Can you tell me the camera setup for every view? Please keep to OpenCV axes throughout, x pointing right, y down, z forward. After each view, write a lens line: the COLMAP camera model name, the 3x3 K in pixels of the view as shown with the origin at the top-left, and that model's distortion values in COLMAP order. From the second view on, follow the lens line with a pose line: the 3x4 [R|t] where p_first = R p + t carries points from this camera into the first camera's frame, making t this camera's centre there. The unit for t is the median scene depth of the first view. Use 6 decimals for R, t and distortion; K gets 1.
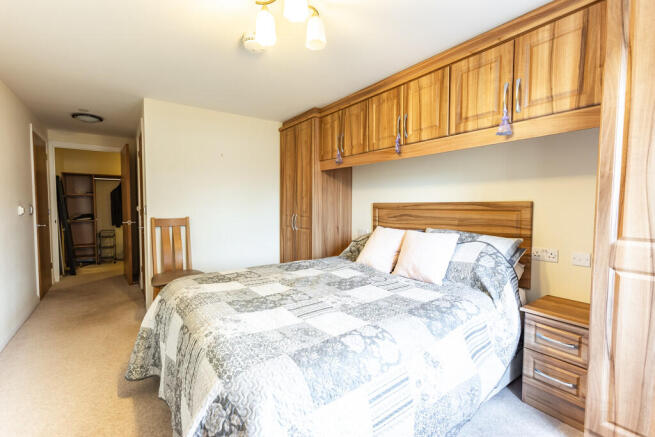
lens RADIAL K [[291.3, 0, 329.5], [0, 291.3, 213.5], [0, 0, 1]] dist [-0.001429, 0.000018]
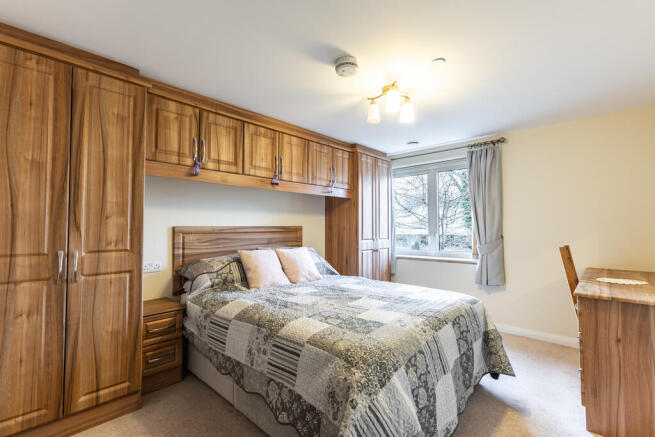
lens RADIAL K [[291.3, 0, 328.7], [0, 291.3, 221.4], [0, 0, 1]] dist [-0.001429, 0.000018]
pose [[-0.178241, 0.028057, 0.983587, -1.036171], [0.038781, 0.999017, -0.021470, -0.024005], [-0.983222, 0.034318, -0.179154, 1.056558]]
